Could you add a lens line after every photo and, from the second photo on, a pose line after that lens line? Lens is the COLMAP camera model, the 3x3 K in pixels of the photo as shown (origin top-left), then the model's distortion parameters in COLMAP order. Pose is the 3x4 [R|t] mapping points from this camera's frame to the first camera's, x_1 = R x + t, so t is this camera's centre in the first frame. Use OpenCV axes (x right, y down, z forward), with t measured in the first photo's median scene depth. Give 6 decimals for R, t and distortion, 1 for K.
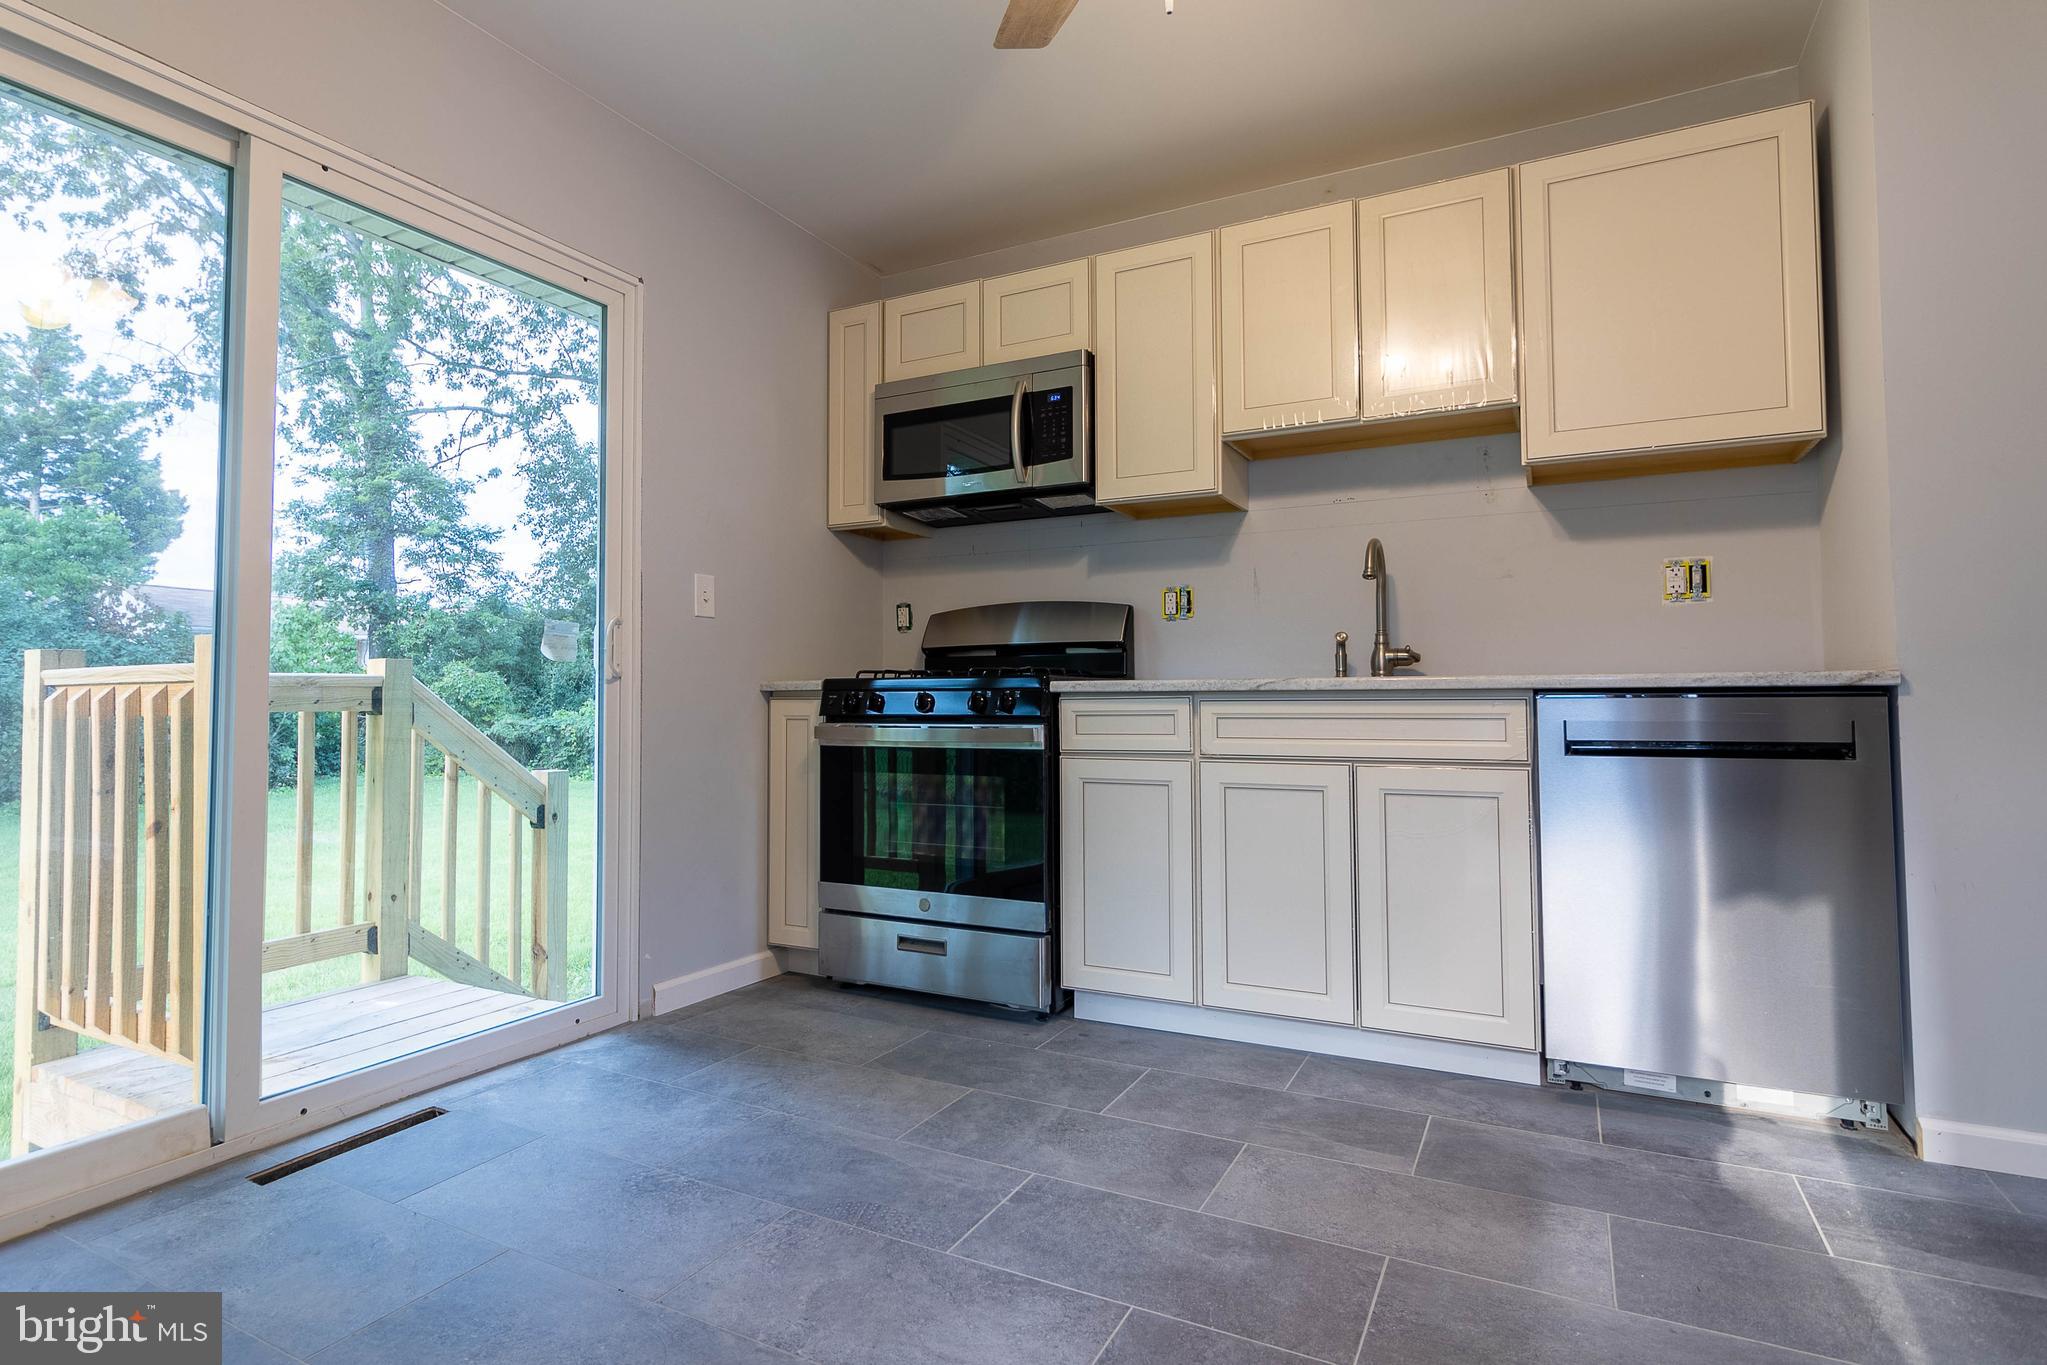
lens RADIAL K [[1044.7, 0, 1030.7], [0, 1044.7, 667.3], [0, 0, 1]] dist [-0.001034, -0.000692]
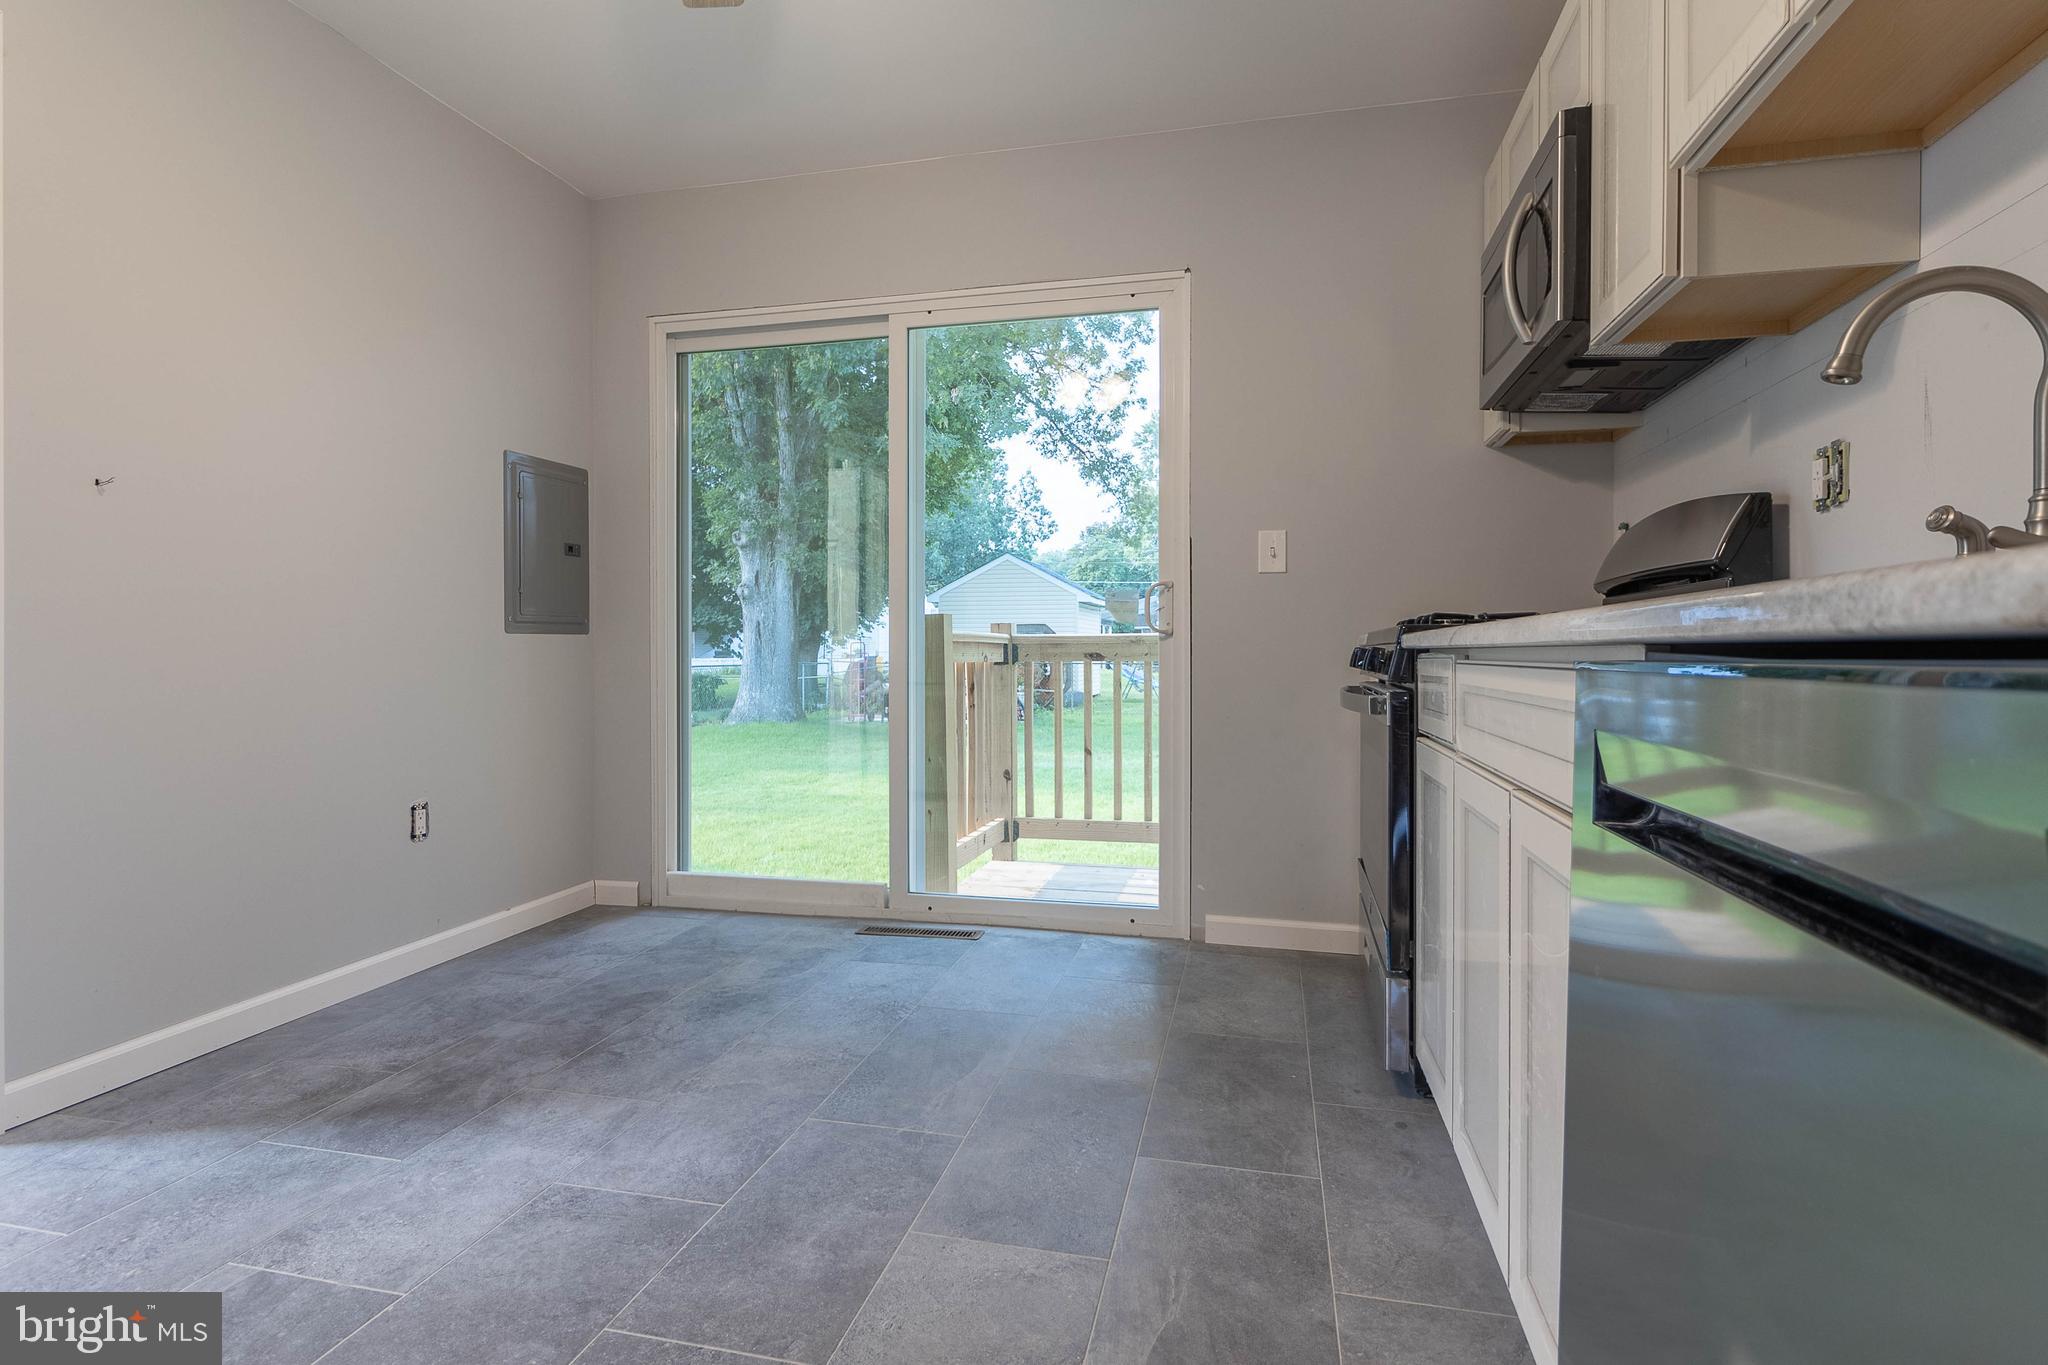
lens RADIAL K [[1045.2, 0, 1025.2], [0, 1045.2, 670.7], [0, 0, 1]] dist [-0.001034, -0.000692]
pose [[0.230487, 0.021584, -0.972836, 0.807783], [0.029018, 0.999157, 0.029043, 0.012846], [0.972643, -0.034923, 0.229666, 0.700326]]
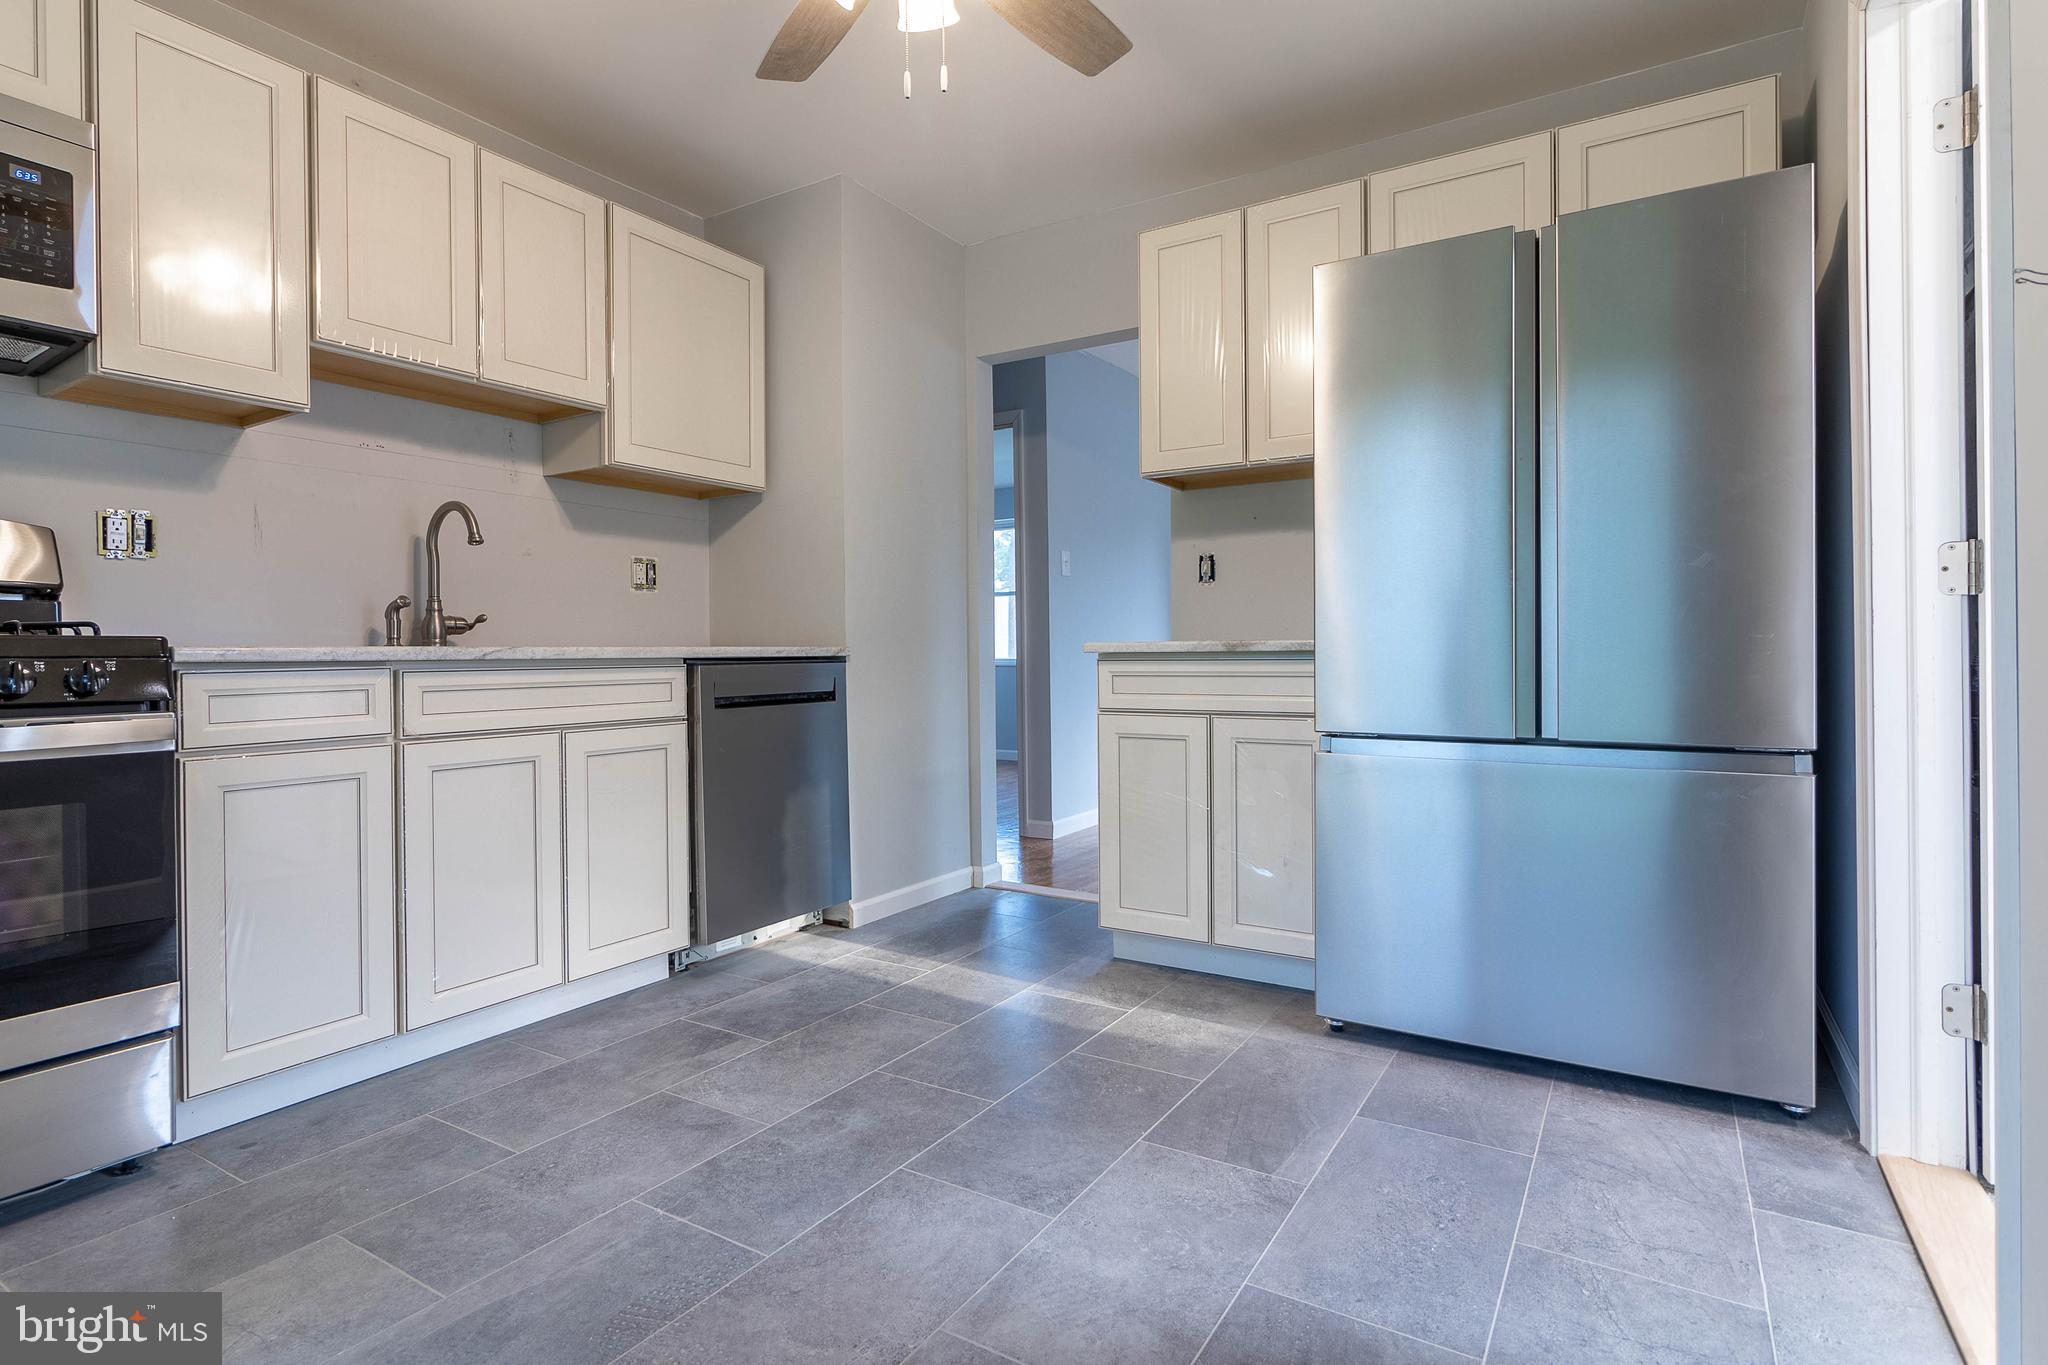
lens RADIAL K [[1008.2, 0, 1010.3], [0, 1008.2, 671.2], [0, 0, 1]] dist [-0.000467, -0.000117]
pose [[0.095674, -0.011544, 0.995346, -0.681177], [-0.021051, 0.999686, 0.013618, 0.011754], [-0.995190, -0.022256, 0.095401, 0.503463]]
